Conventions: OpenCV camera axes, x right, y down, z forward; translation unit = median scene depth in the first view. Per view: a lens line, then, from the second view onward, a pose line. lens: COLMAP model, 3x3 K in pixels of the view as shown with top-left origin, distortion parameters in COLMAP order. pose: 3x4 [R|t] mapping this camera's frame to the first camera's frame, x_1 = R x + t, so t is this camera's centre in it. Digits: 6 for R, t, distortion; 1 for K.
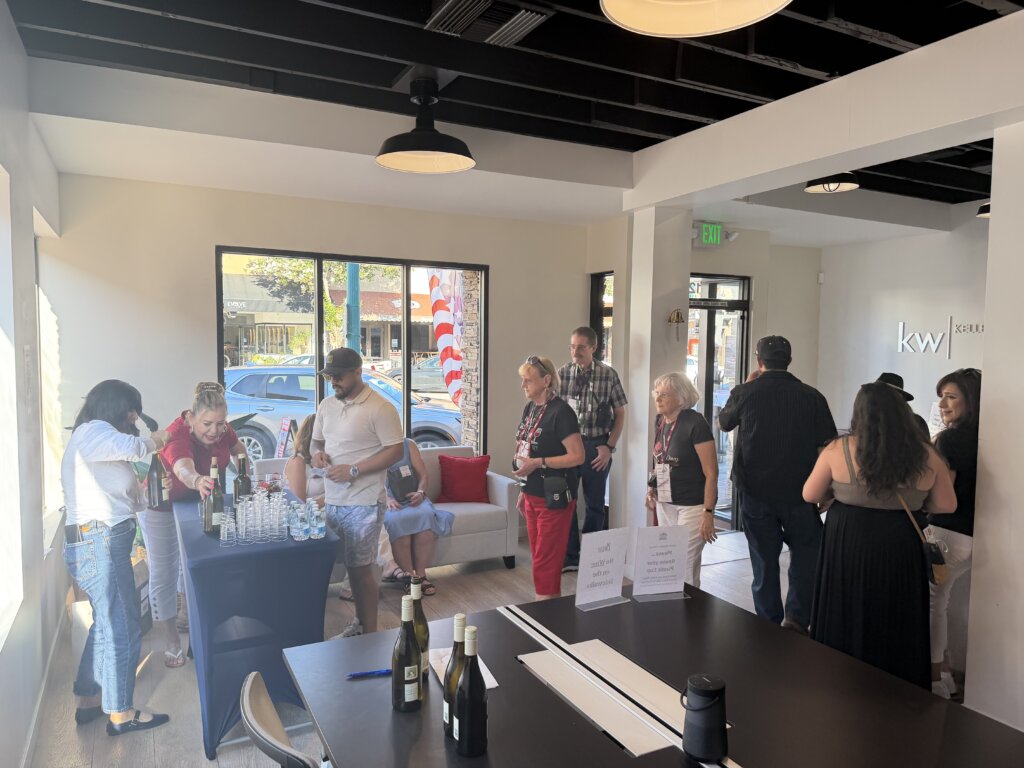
lens RADIAL K [[714.8, 0, 512.0], [0, 714.8, 384.0], [0, 0, 1]] dist [0.003541, 0.001191]
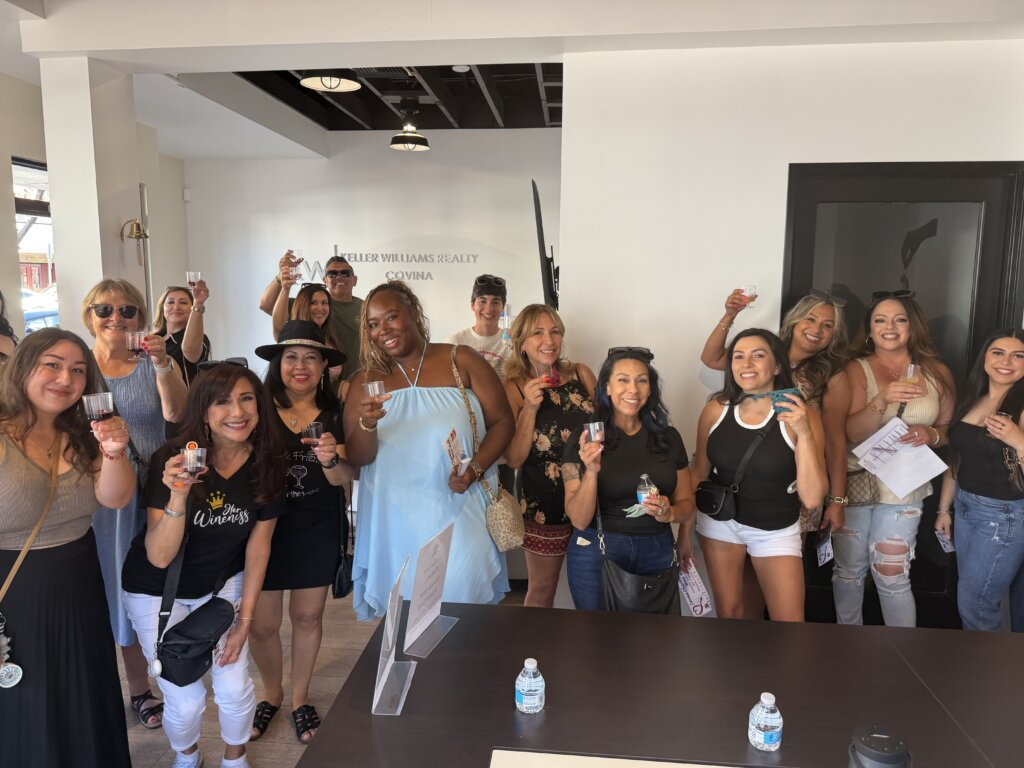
lens RADIAL K [[718.8, 0, 505.5], [0, 718.8, 383.1], [0, 0, 1]] dist [-0.009275, -0.005440]
pose [[0.549423, -0.122256, 0.826552, -0.145030], [0.045032, 0.992132, 0.116813, -0.010751], [-0.834330, -0.026959, 0.550606, 0.280047]]
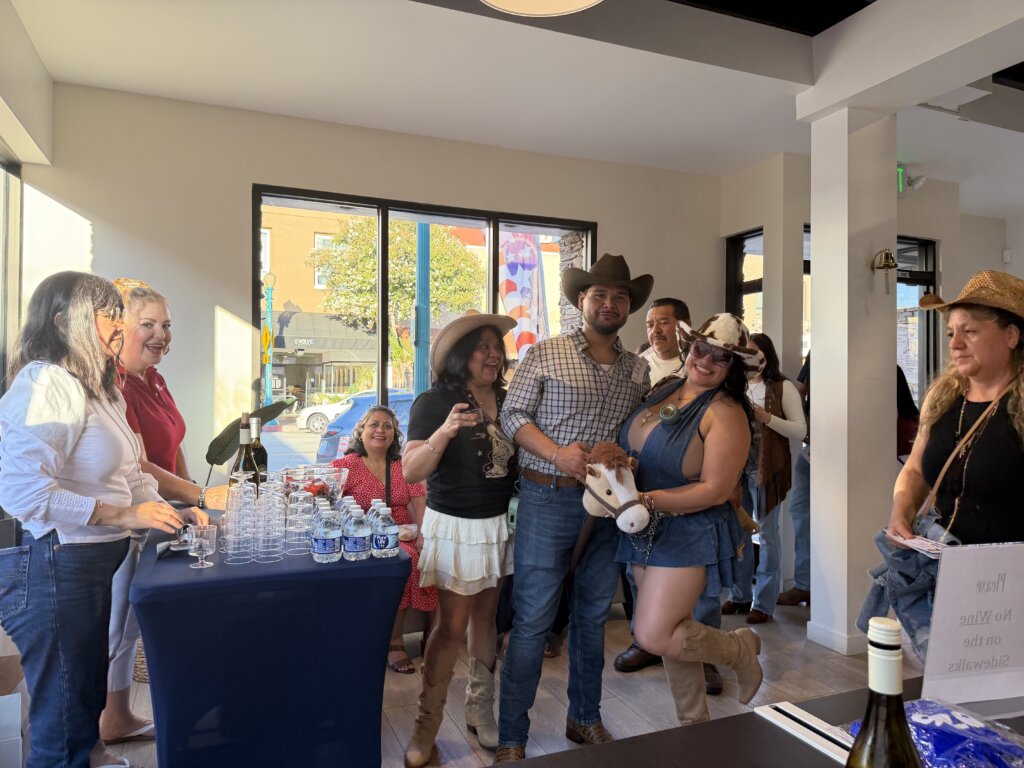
lens RADIAL K [[718.8, 0, 505.5], [0, 718.8, 383.1], [0, 0, 1]] dist [-0.009275, -0.005440]
pose [[0.995196, -0.004267, -0.097806, -0.061757], [-0.002361, 0.997713, -0.067553, 0.065986], [0.097870, 0.067459, 0.992910, 0.246613]]
